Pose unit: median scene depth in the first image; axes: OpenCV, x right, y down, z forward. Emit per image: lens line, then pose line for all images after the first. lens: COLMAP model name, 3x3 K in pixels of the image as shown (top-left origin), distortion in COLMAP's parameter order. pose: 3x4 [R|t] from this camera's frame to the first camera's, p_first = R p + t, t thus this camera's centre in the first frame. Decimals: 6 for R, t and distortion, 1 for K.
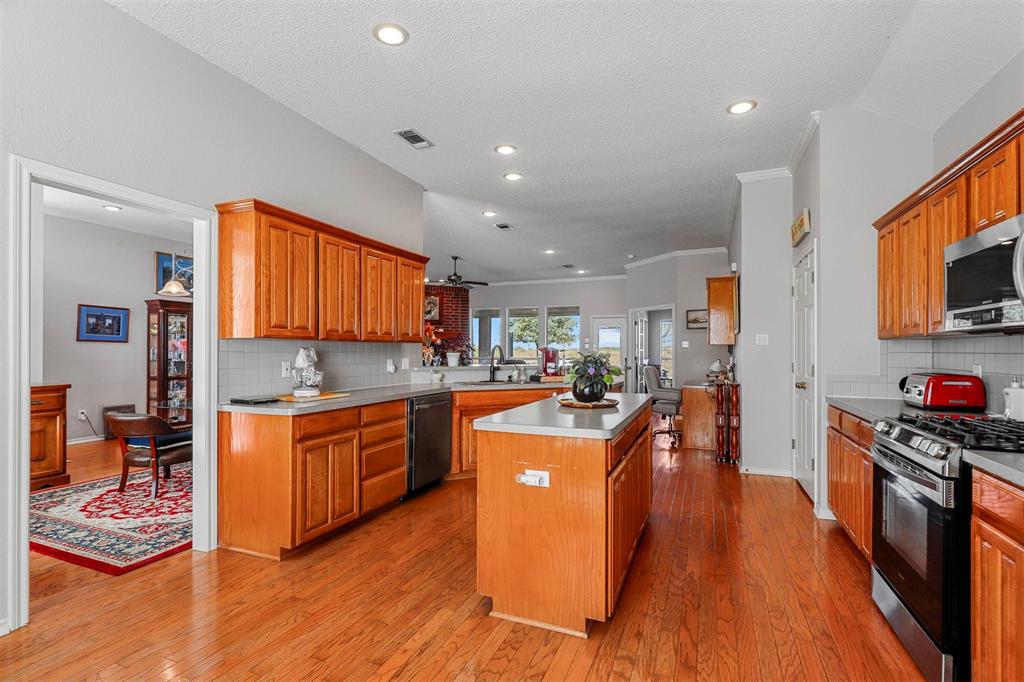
lens RADIAL K [[466.2, 0, 510.7], [0, 466.2, 348.7], [0, 0, 1]] dist [0.000568, 0.000166]
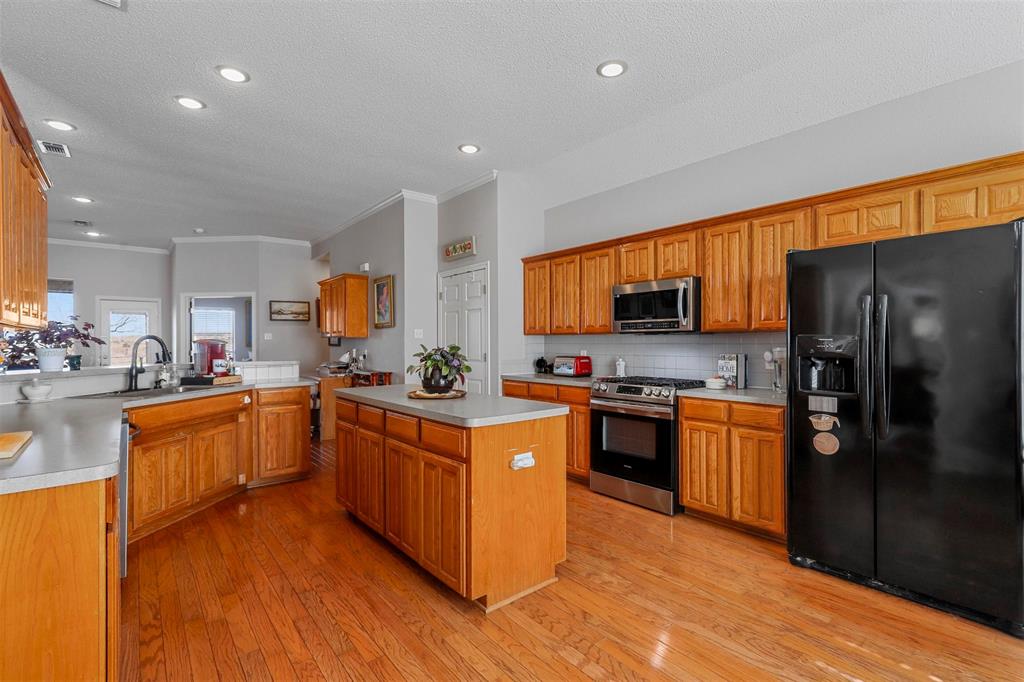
lens RADIAL K [[466.2, 0, 505.6], [0, 466.2, 343.4], [0, 0, 1]] dist [0.000568, 0.000166]
pose [[0.476032, -0.005517, 0.879411, -0.580750], [0.001111, 0.999983, 0.005672, -0.000449], [-0.879427, -0.001723, 0.476030, 0.328832]]
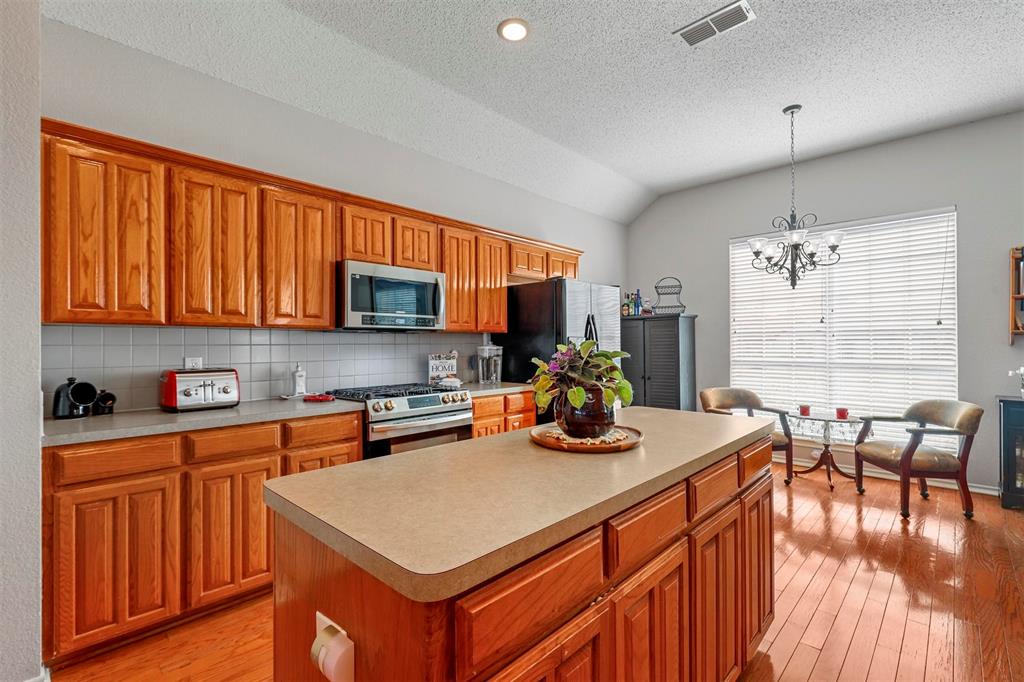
lens RADIAL K [[466.2, 0, 516.9], [0, 466.2, 342.1], [0, 0, 1]] dist [0.000568, 0.000166]
pose [[-0.935566, 0.004267, 0.353125, 0.049326], [0.001835, 0.999972, -0.007223, 0.010528], [-0.353146, -0.006110, -0.935548, 1.342581]]
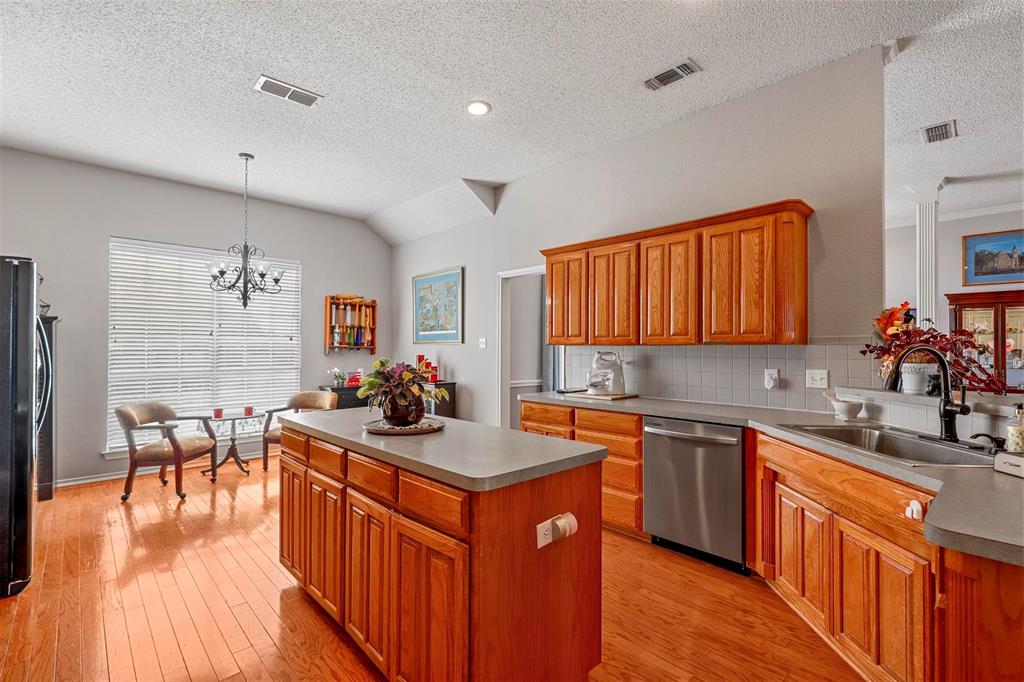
lens RADIAL K [[466.2, 0, 513.3], [0, 466.2, 344.2], [0, 0, 1]] dist [0.000568, 0.000166]
pose [[-0.403354, -0.011210, -0.914975, 0.703247], [-0.000680, 0.999928, -0.011951, -0.007304], [0.915044, -0.004199, -0.403333, 1.286455]]
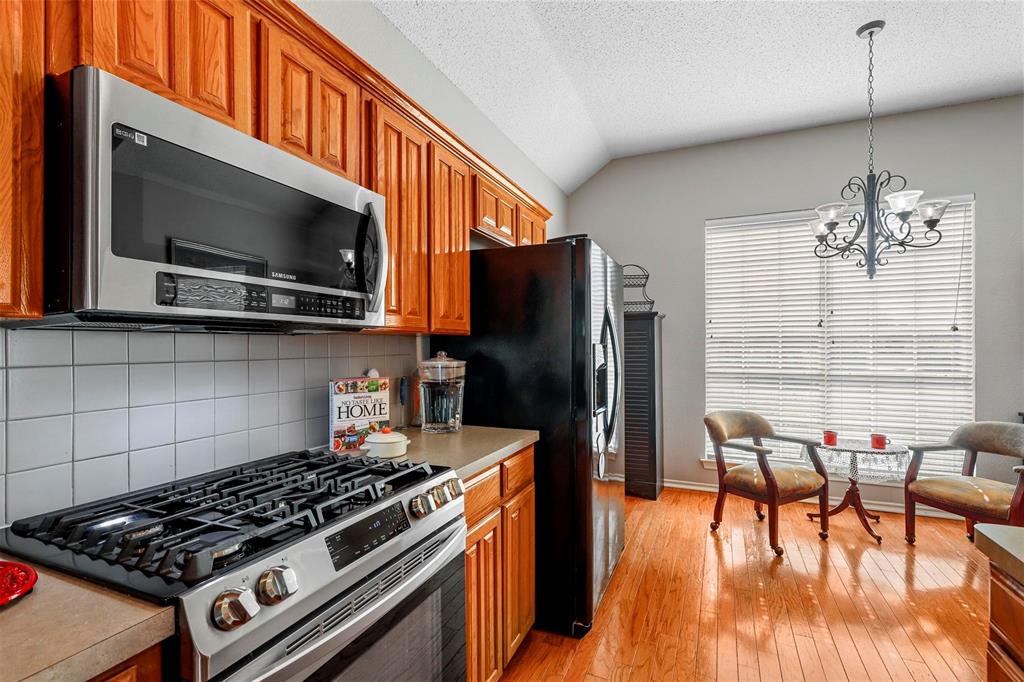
lens RADIAL K [[466.2, 0, 511.7], [0, 466.2, 345.5], [0, 0, 1]] dist [0.000568, 0.000166]
pose [[-0.999836, 0.000637, 0.018076, 0.421004], [0.000567, 0.999992, -0.003895, -0.004856], [-0.018079, -0.003885, -0.999829, 0.892009]]
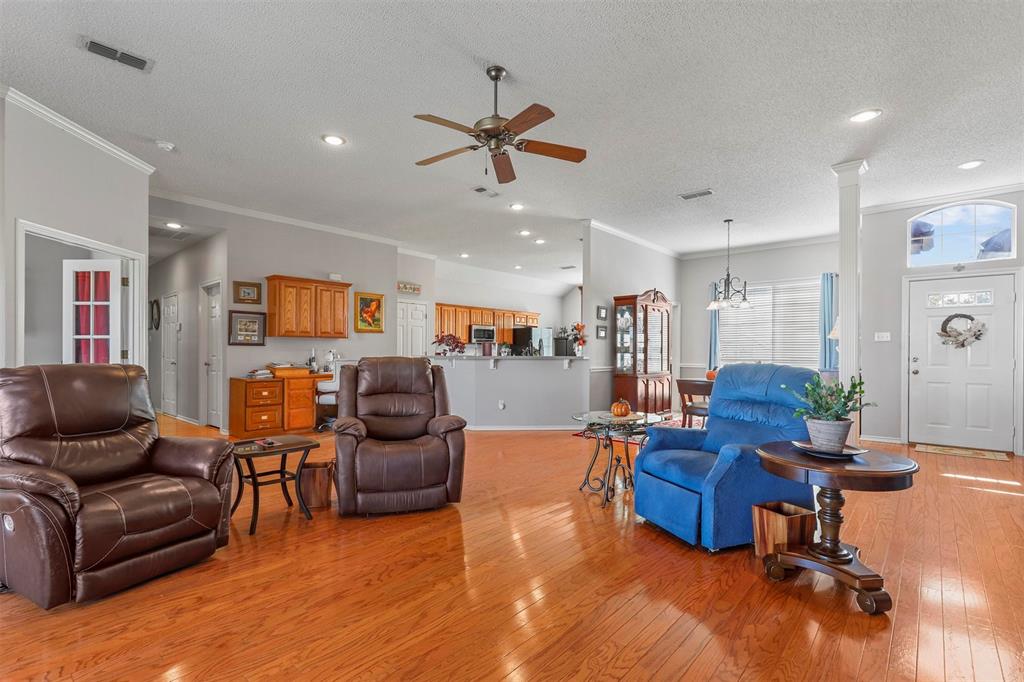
lens RADIAL K [[466.2, 0, 517.9], [0, 466.2, 348.9], [0, 0, 1]] dist [0.000568, 0.000166]
pose [[-0.946636, -0.004730, 0.322270, -0.684208], [-0.008195, 0.999922, -0.009395, 0.046326], [-0.322200, -0.011534, -0.946601, 3.575537]]
